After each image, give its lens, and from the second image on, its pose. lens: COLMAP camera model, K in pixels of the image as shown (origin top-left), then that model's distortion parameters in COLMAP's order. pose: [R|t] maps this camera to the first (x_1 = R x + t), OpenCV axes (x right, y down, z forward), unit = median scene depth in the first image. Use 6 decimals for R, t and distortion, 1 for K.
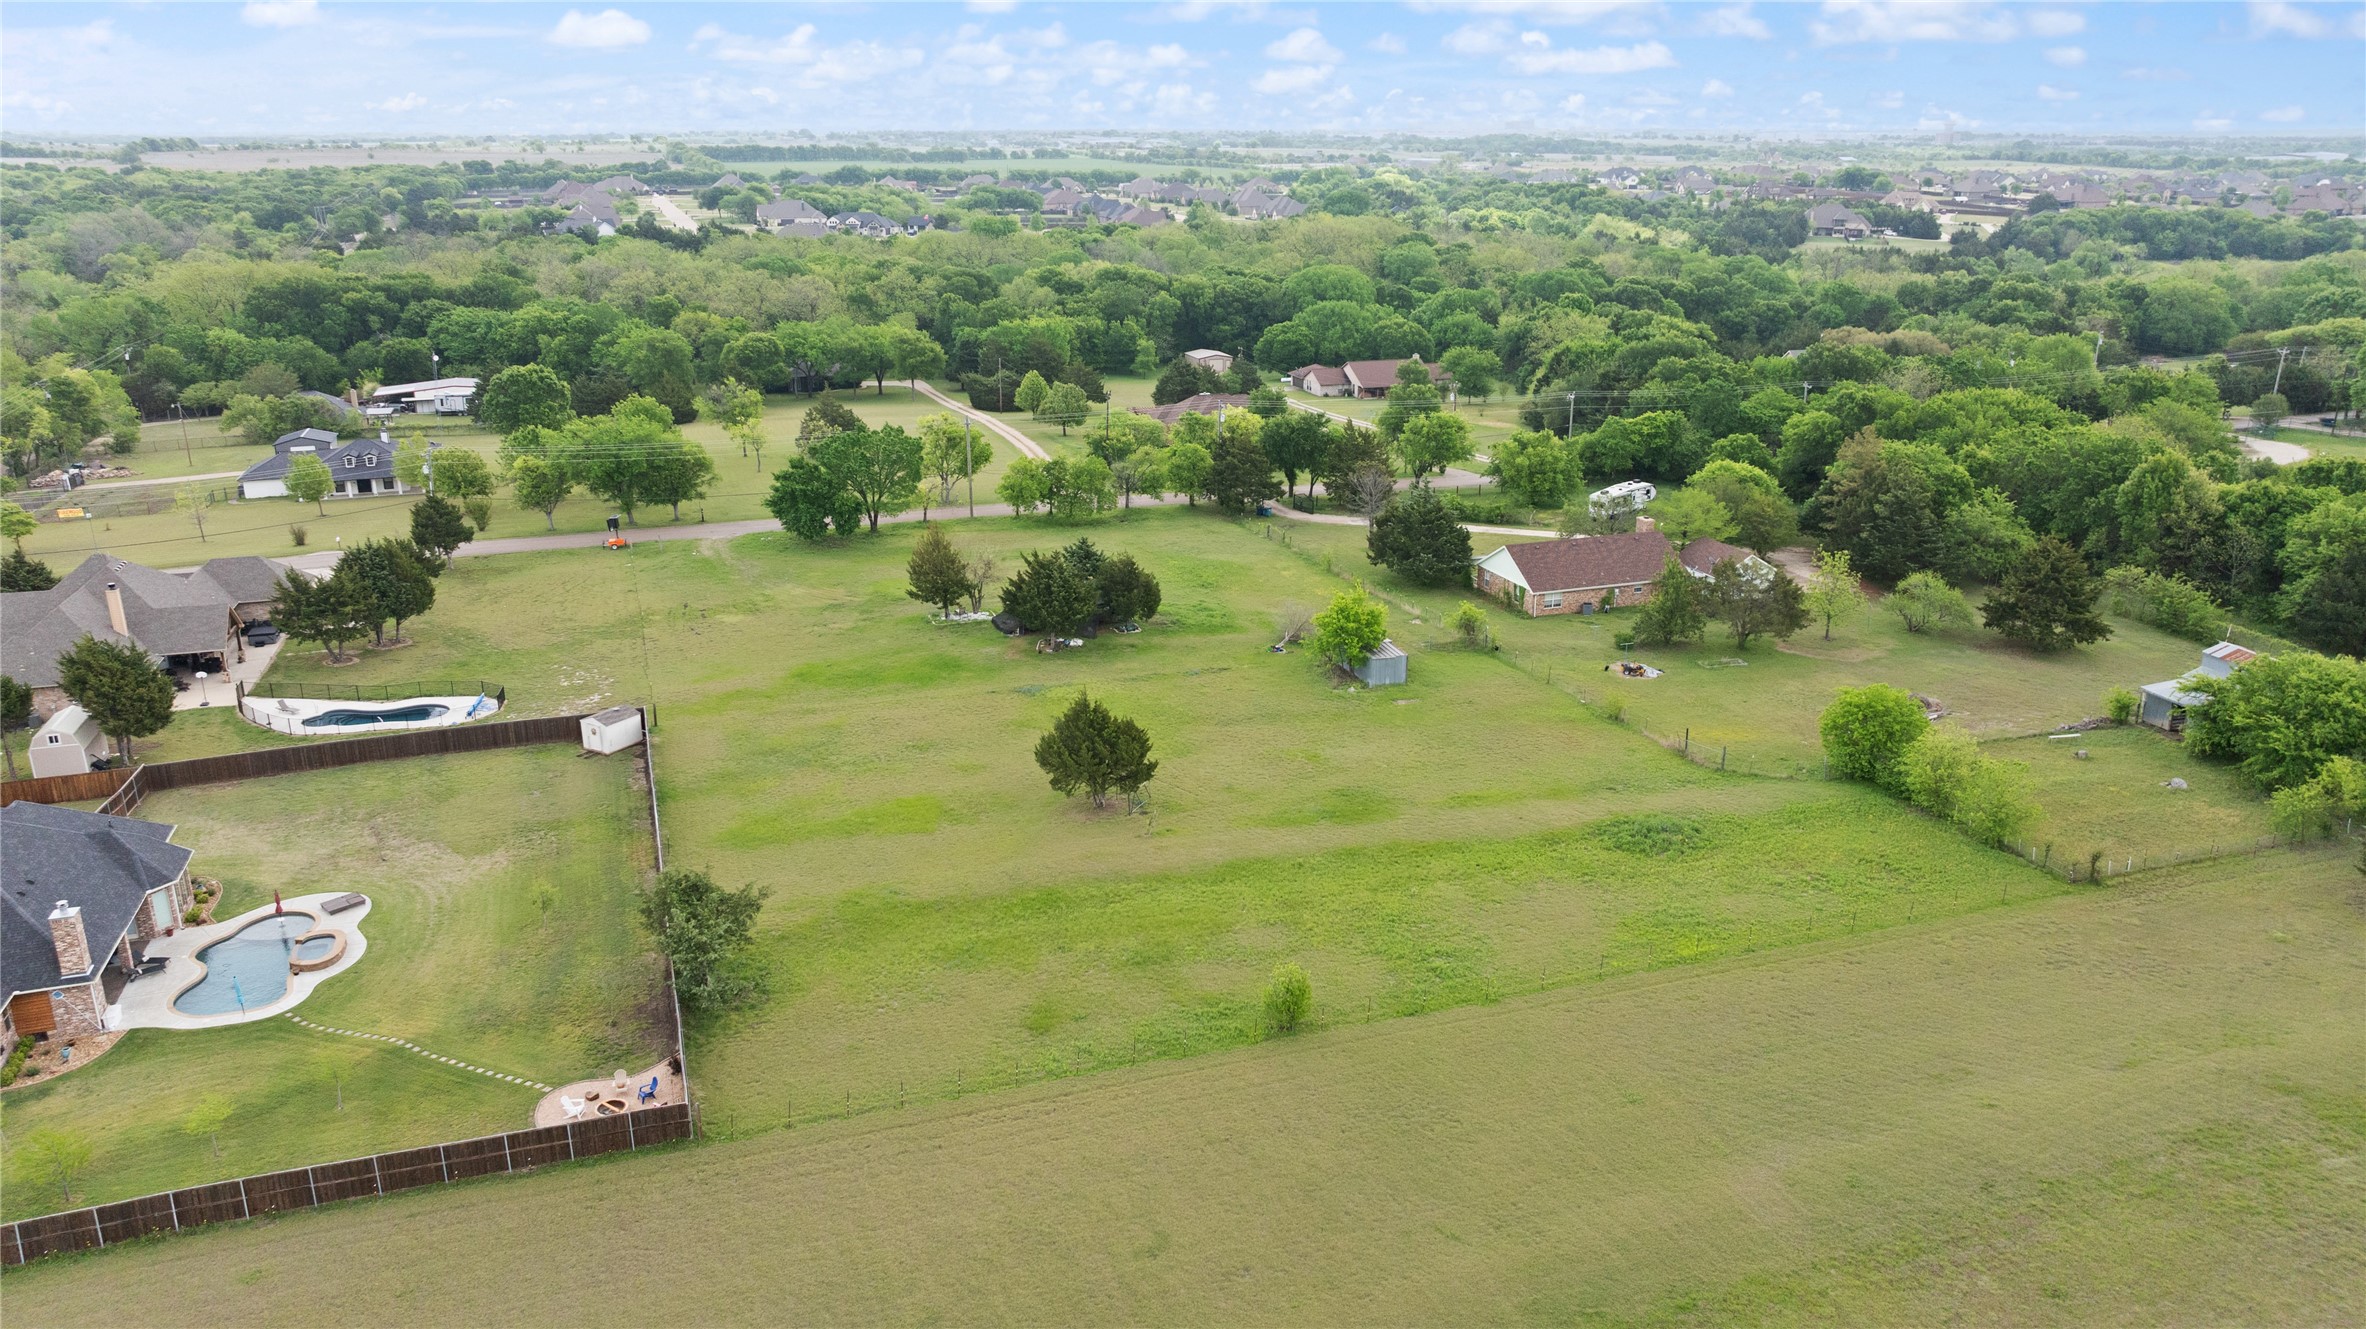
lens RADIAL K [[1658.5, 0, 1188.9], [0, 1658.5, 664.4], [0, 0, 1]] dist [-0.011665, -0.017892]
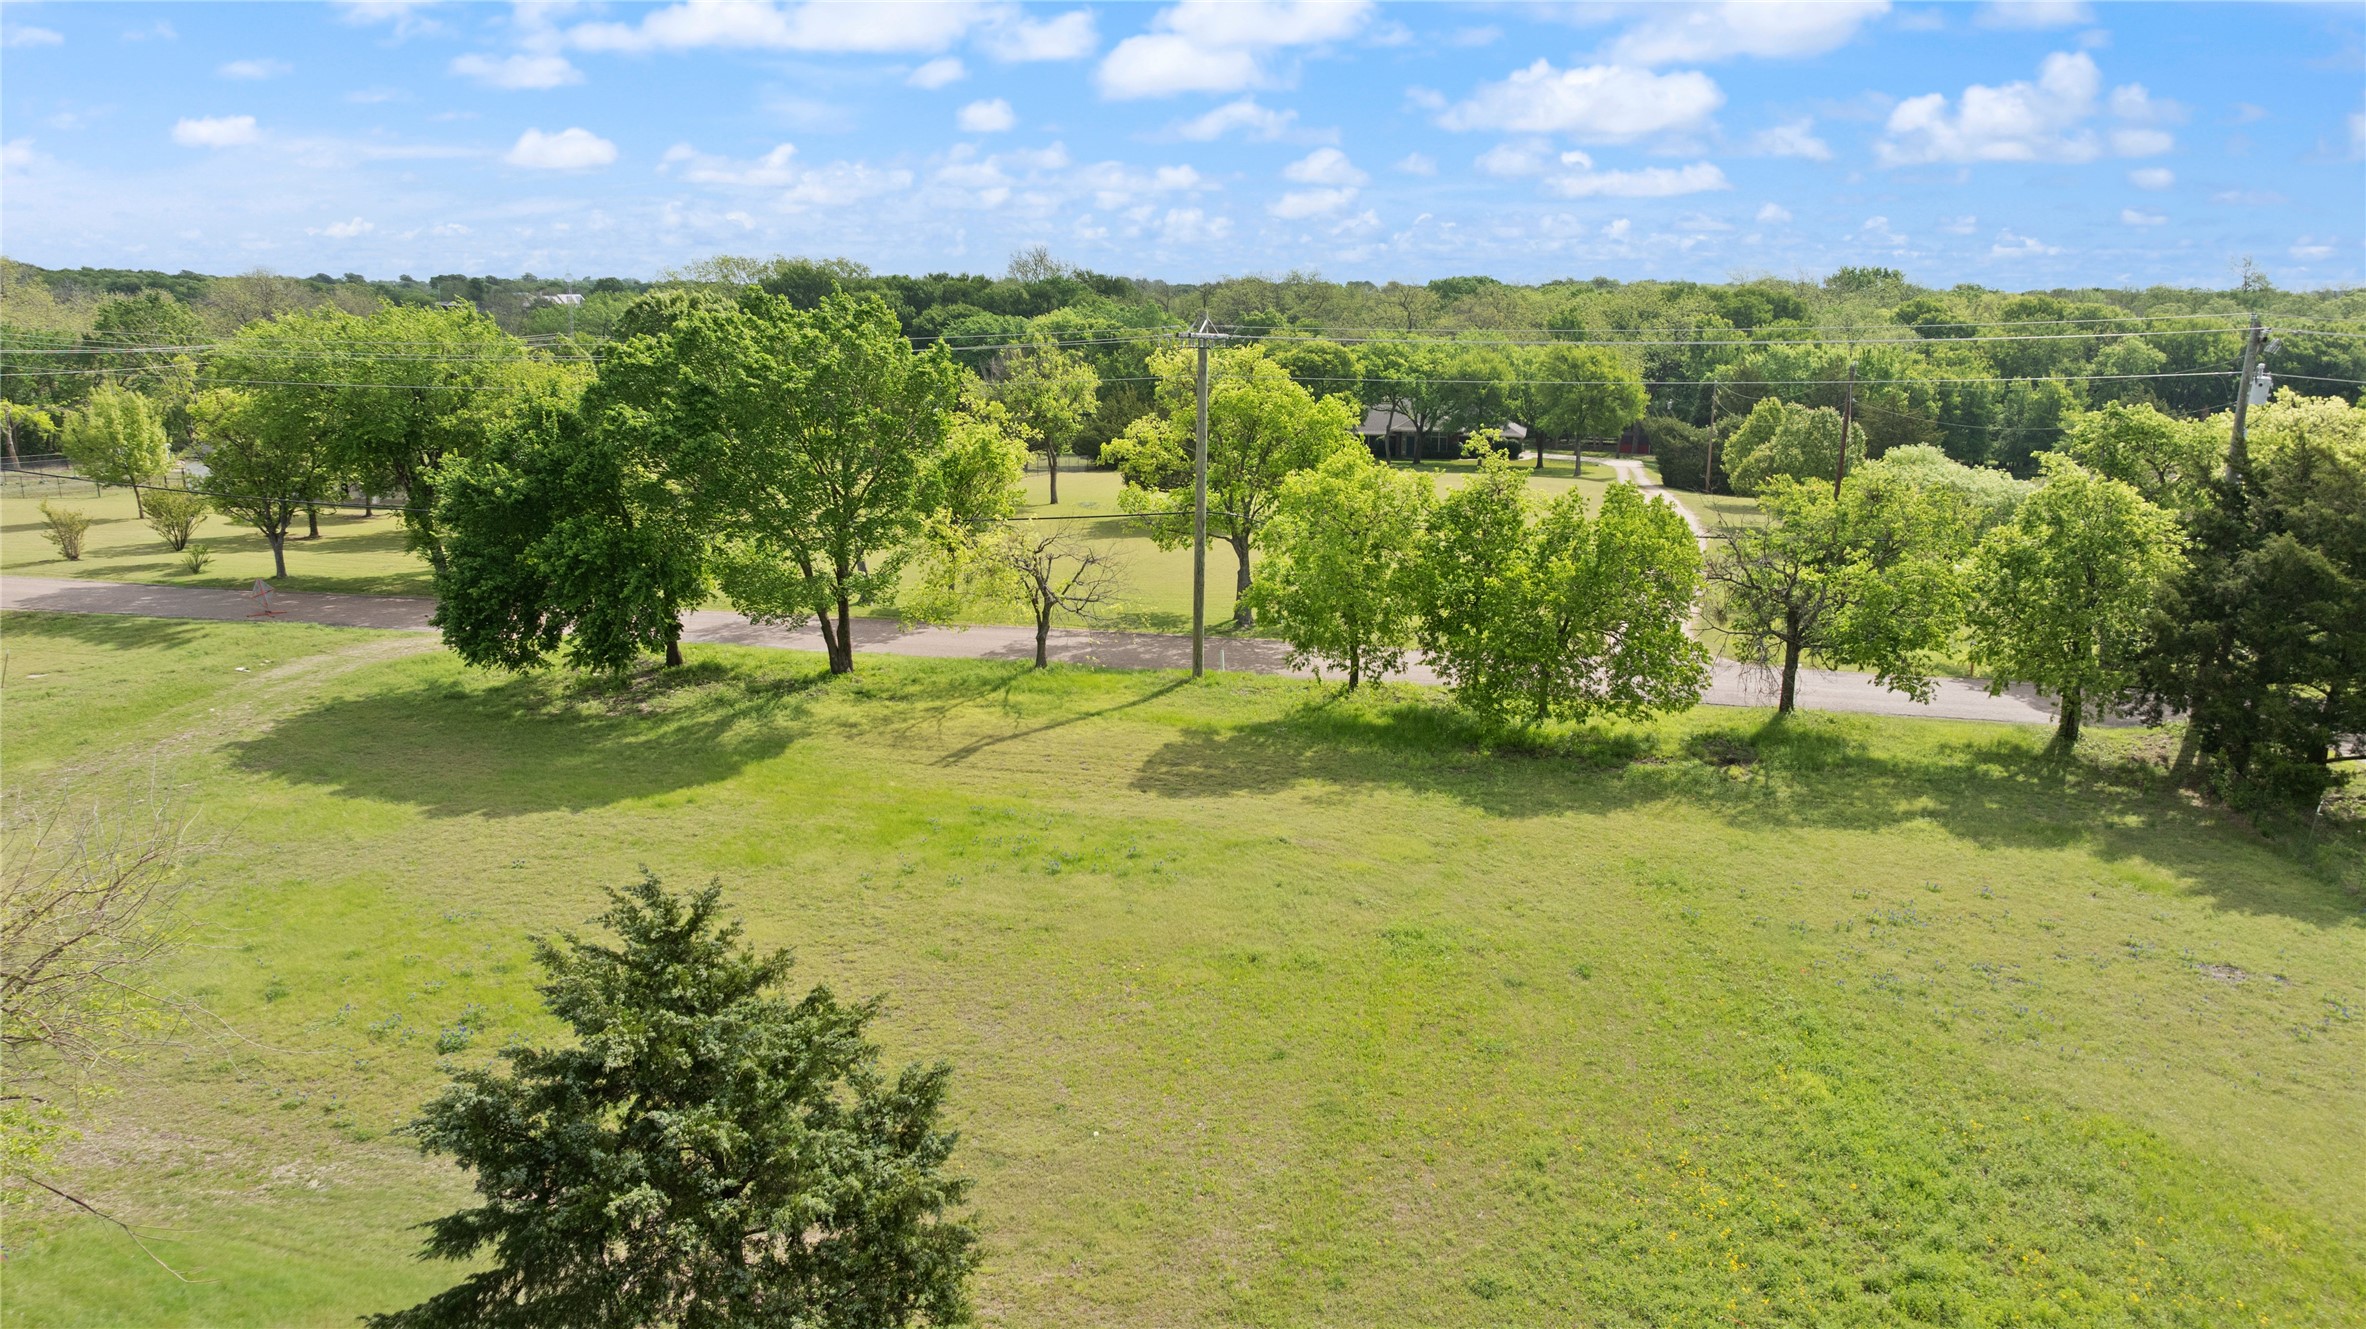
lens RADIAL K [[1661.7, 0, 1187.9], [0, 1661.7, 658.8], [0, 0, 1]] dist [-0.027380, 0.020586]
pose [[0.852861, 0.112900, -0.509786, 0.015349], [-0.164612, 0.984692, -0.057317, -0.077869], [0.495511, 0.132800, 0.858390, 0.784672]]
